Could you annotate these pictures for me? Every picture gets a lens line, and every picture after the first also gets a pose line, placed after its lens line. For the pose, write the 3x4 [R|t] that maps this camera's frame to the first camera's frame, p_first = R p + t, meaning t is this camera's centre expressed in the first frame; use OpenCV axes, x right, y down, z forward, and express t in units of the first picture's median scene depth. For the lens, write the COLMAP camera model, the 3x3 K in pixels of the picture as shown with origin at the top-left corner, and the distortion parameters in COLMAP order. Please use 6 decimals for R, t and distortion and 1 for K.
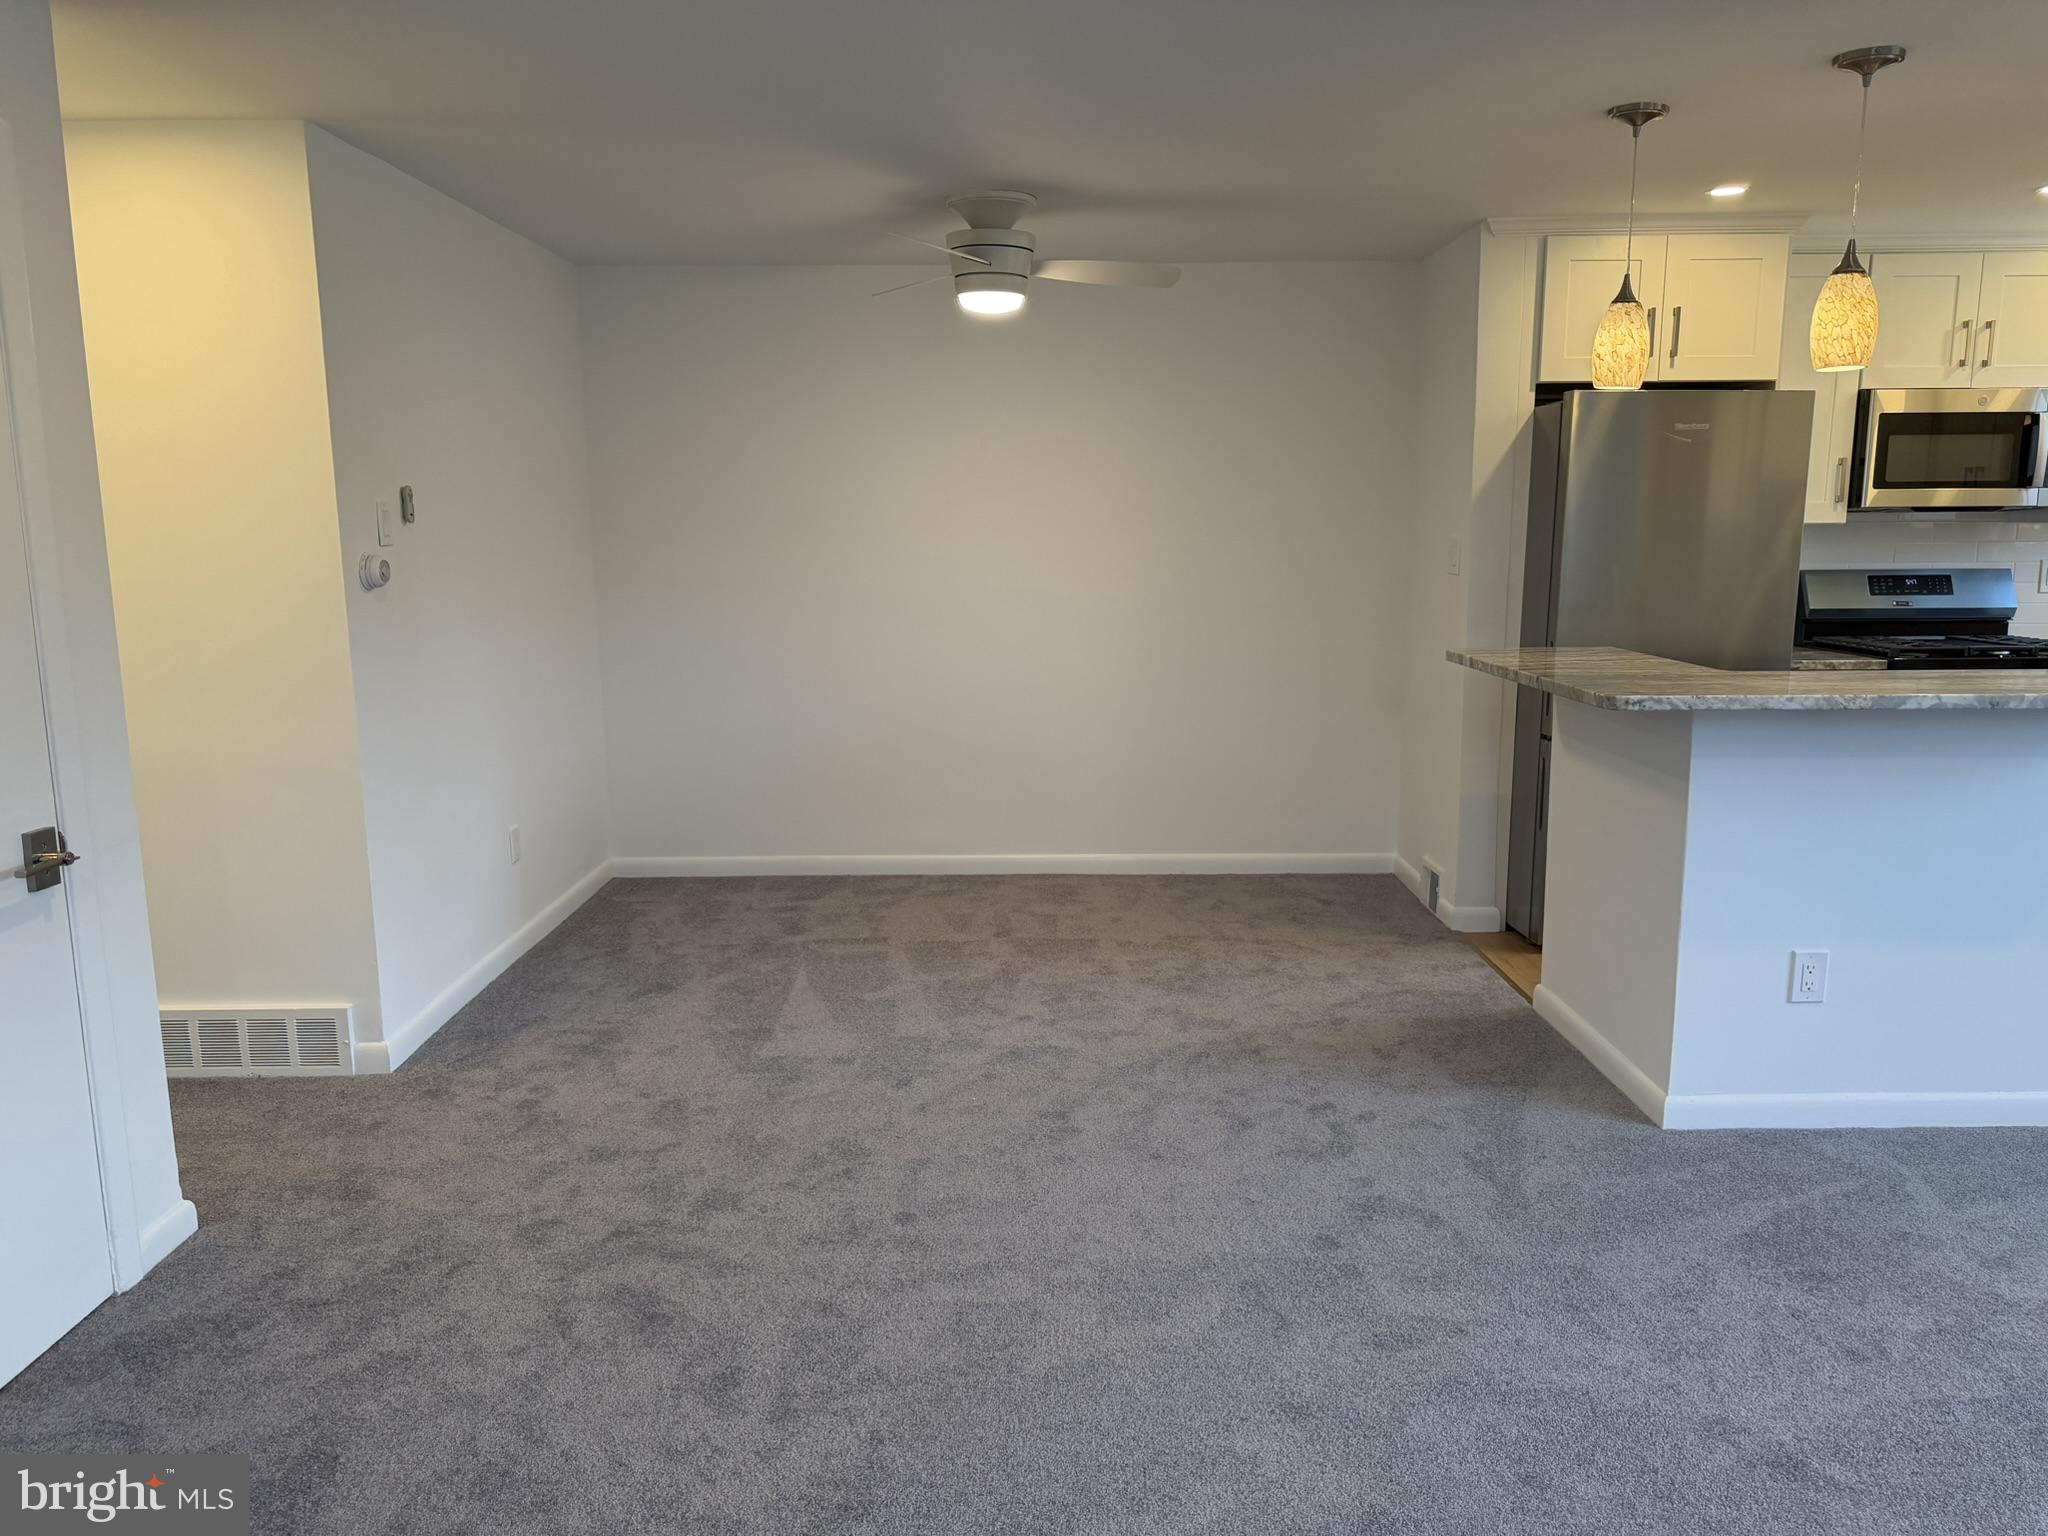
lens RADIAL K [[1440.1, 0, 1024.0], [0, 1440.1, 768.0], [0, 0, 1]] dist [0.075832, -0.095251]
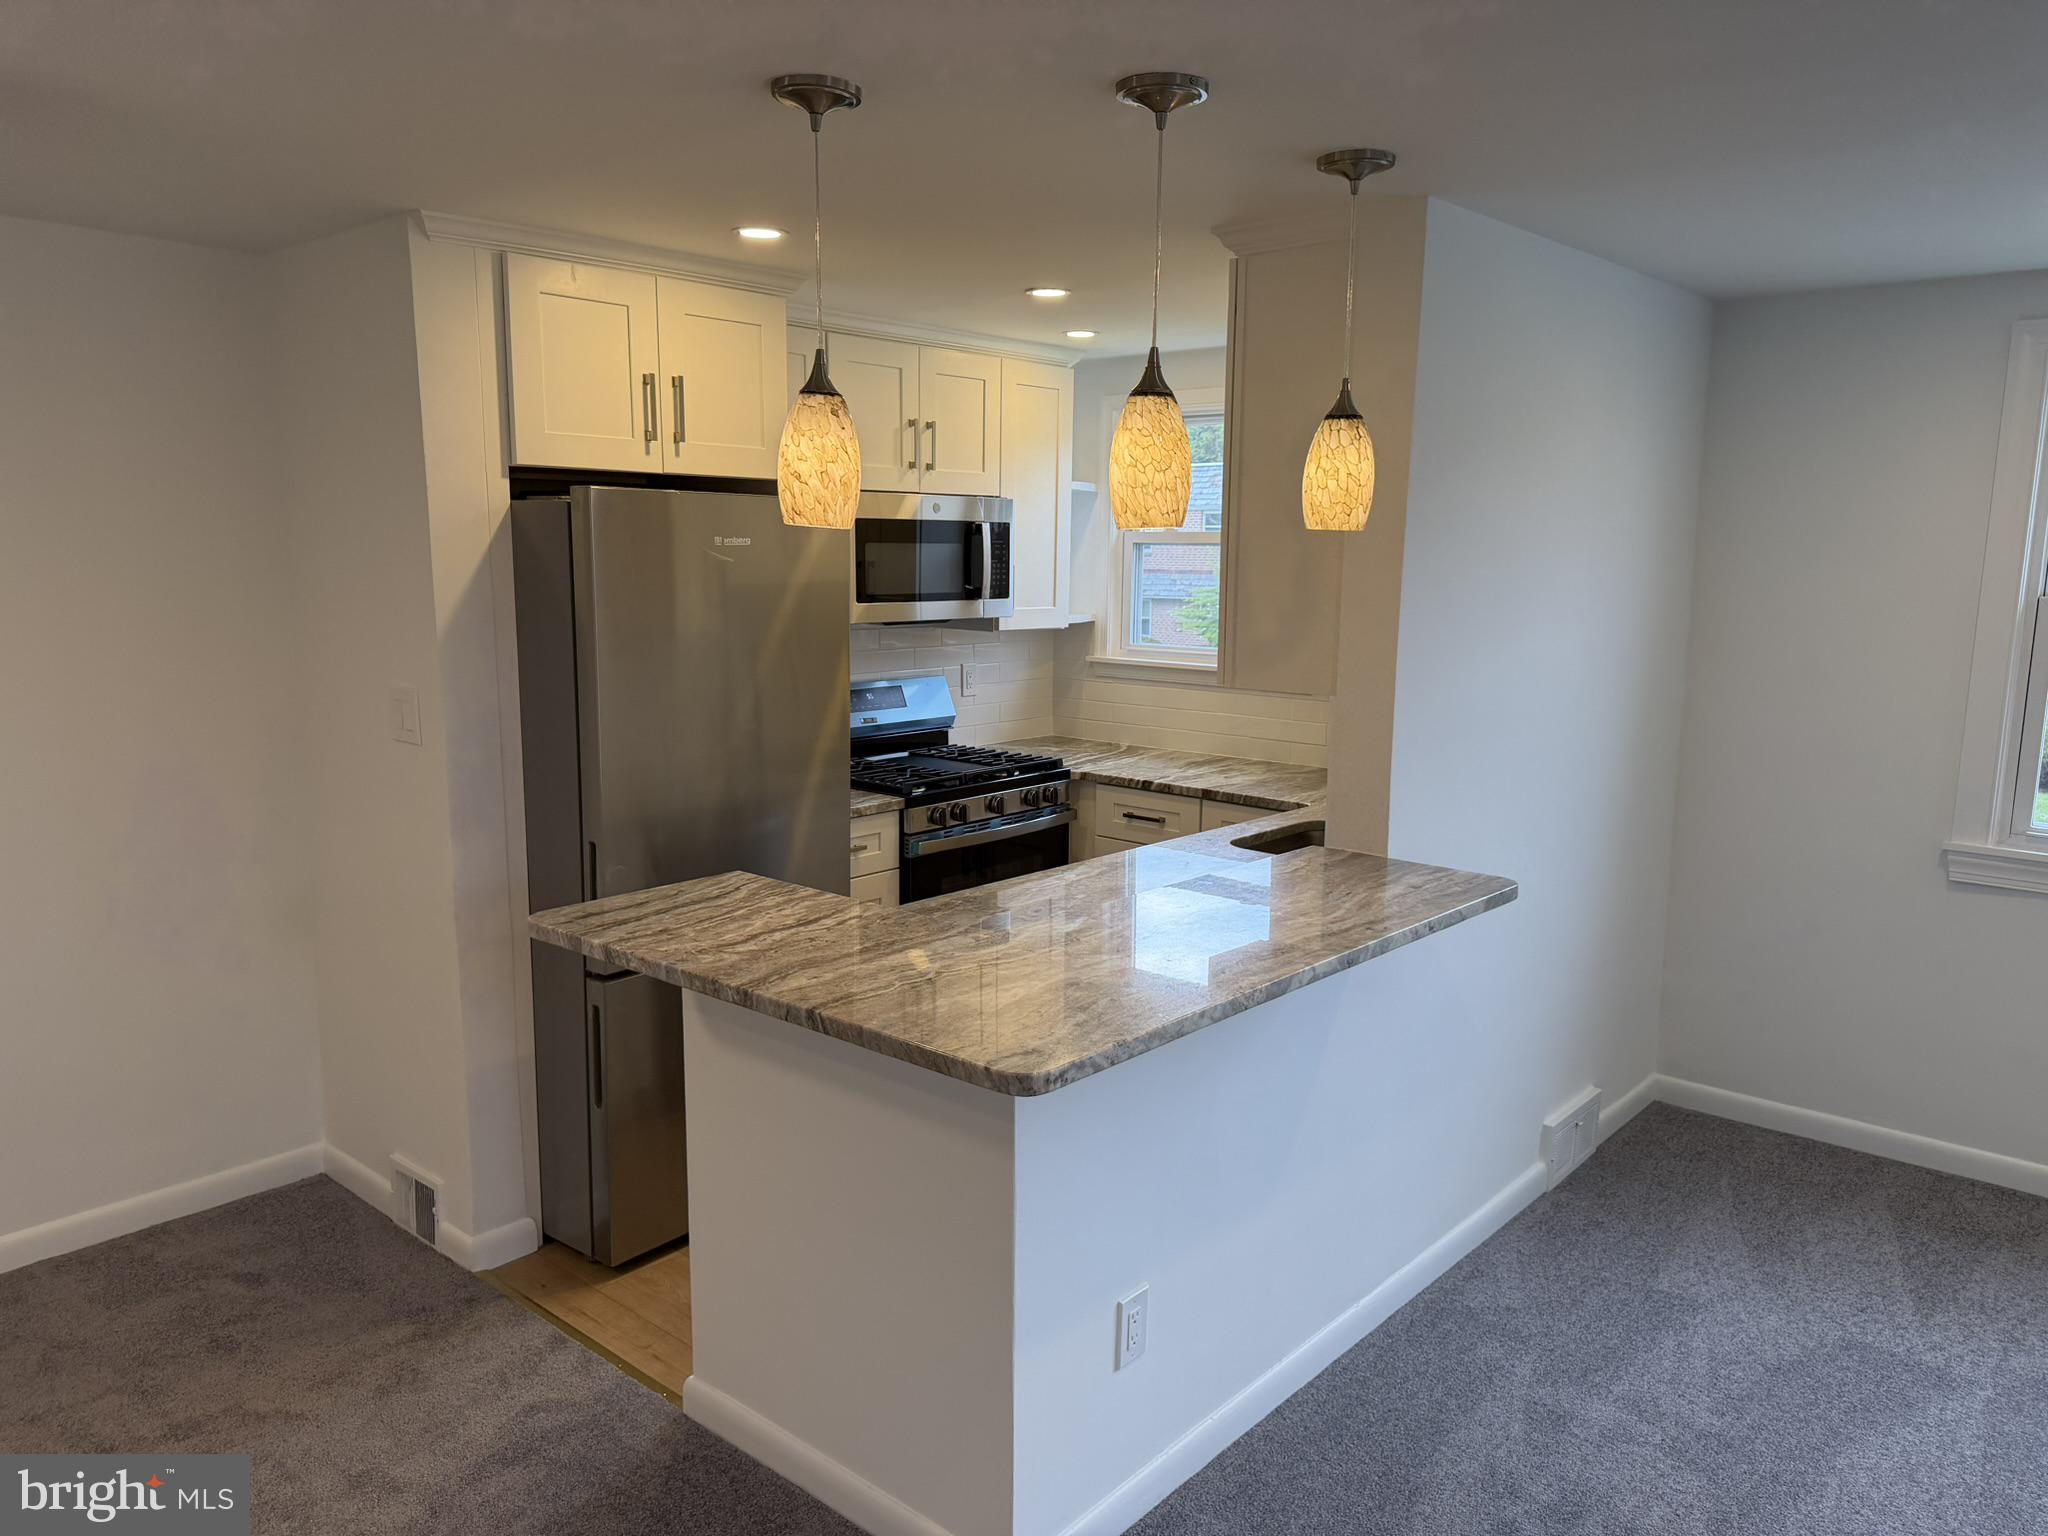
lens RADIAL K [[1442.7, 0, 1016.9], [0, 1442.7, 772.1], [0, 0, 1]] dist [0.080270, -0.108839]
pose [[0.660514, -0.107846, 0.743028, -0.018319], [0.113836, 0.992574, 0.042871, -0.146299], [-0.742134, 0.056266, 0.667886, 0.442506]]
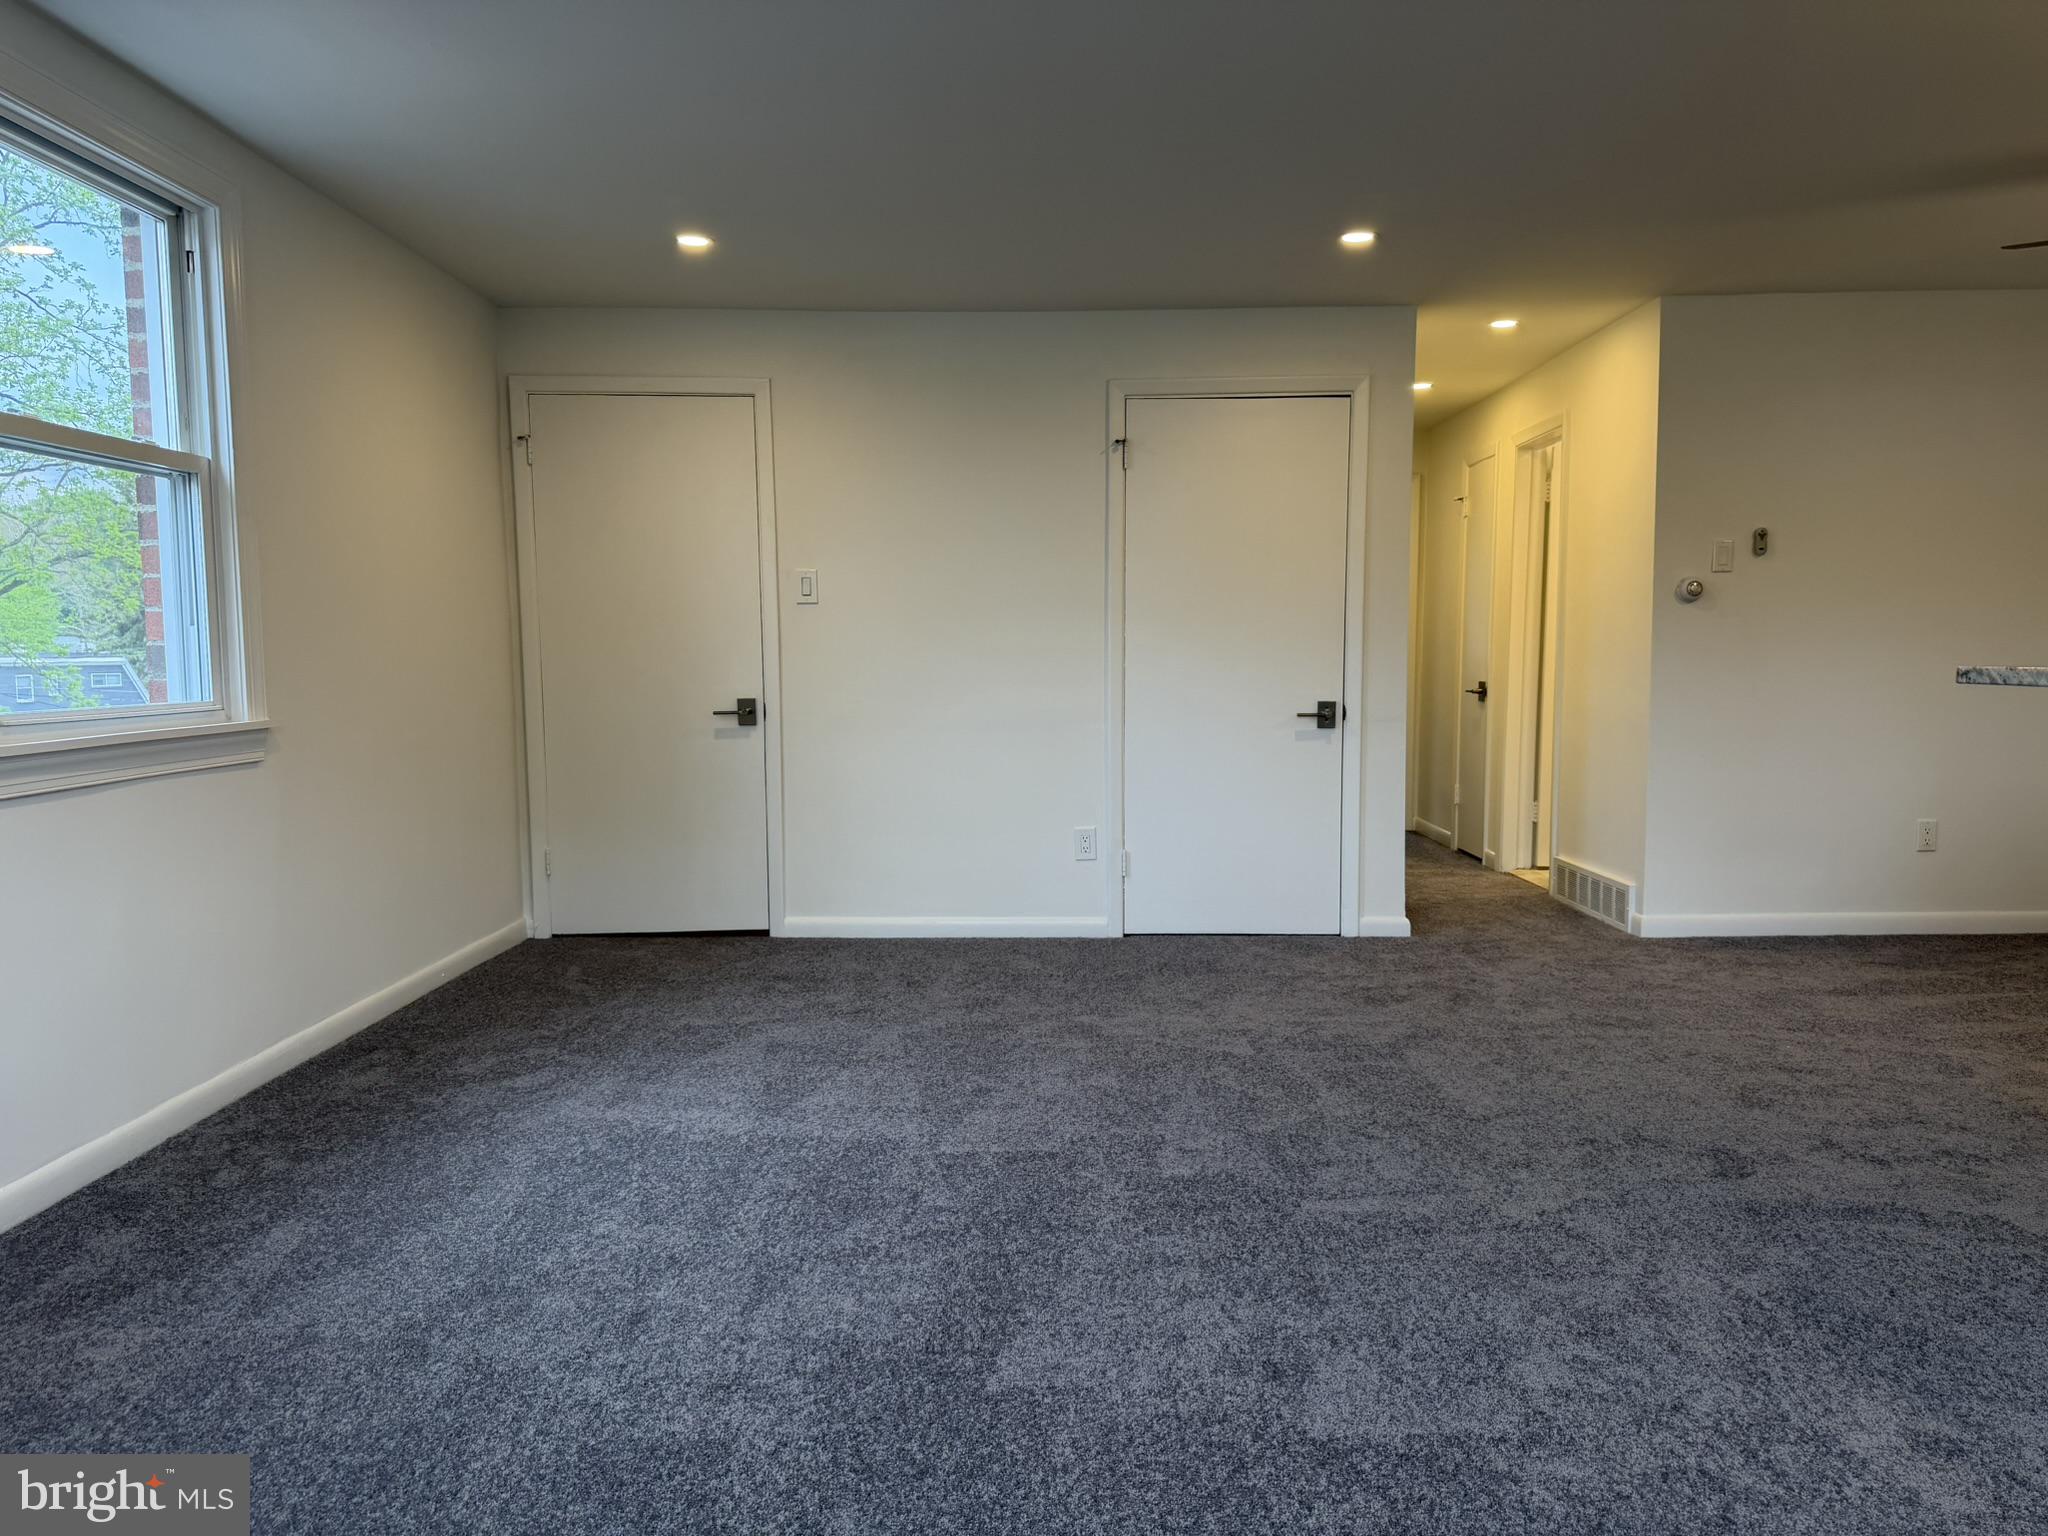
lens RADIAL K [[1434.3, 0, 1024.0], [0, 1434.3, 768.0], [0, 0, 1]] dist [0.086695, -0.105668]
pose [[-0.011442, 0.087420, -0.996106, 0.926688], [-0.159935, 0.983186, 0.088124, 0.015243], [0.987061, 0.160321, 0.002732, 0.347618]]
